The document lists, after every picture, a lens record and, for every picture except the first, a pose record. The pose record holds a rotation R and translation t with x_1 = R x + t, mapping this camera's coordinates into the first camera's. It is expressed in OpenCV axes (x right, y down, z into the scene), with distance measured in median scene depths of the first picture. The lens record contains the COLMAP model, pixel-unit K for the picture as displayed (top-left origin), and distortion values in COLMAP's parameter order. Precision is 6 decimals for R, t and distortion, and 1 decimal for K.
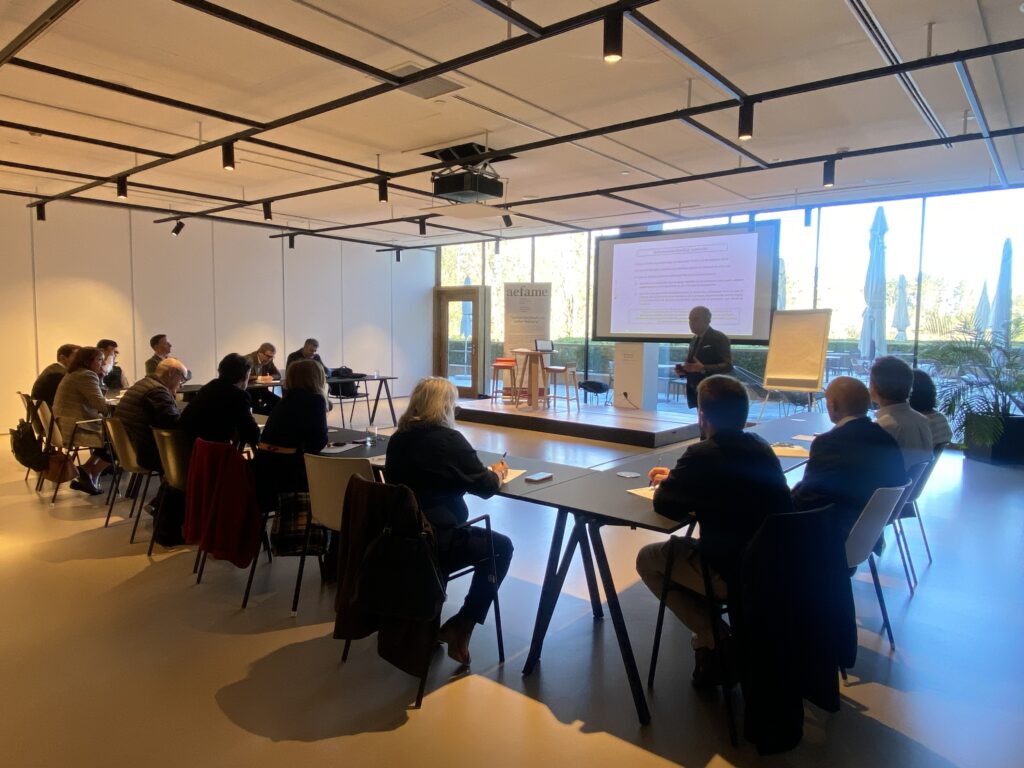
lens RADIAL K [[662.6, 0, 515.0], [0, 662.6, 388.2], [0, 0, 1]] dist [0.052820, -0.009465]
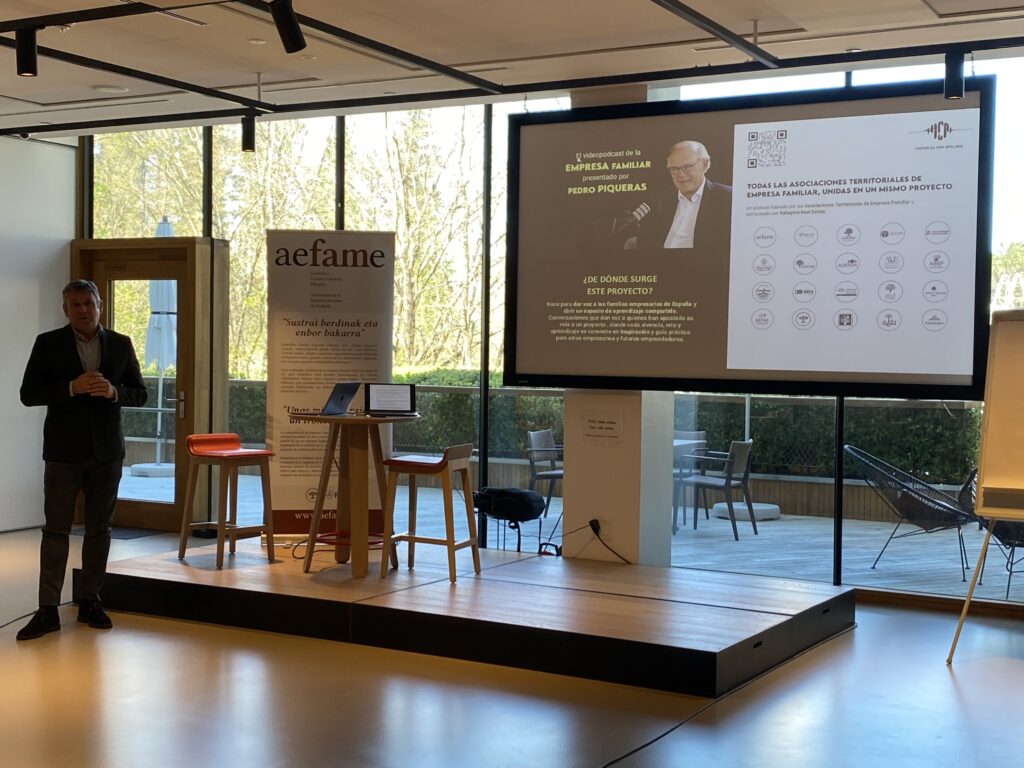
lens RADIAL K [[1400.8, 0, 515.4], [0, 1400.8, 390.6], [0, 0, 1]] dist [0.099463, 0.000000]
pose [[0.984624, -0.004613, 0.174628, -0.018835], [0.014281, 0.998431, -0.054149, -0.025237], [-0.174104, 0.055811, 0.983144, 0.215346]]
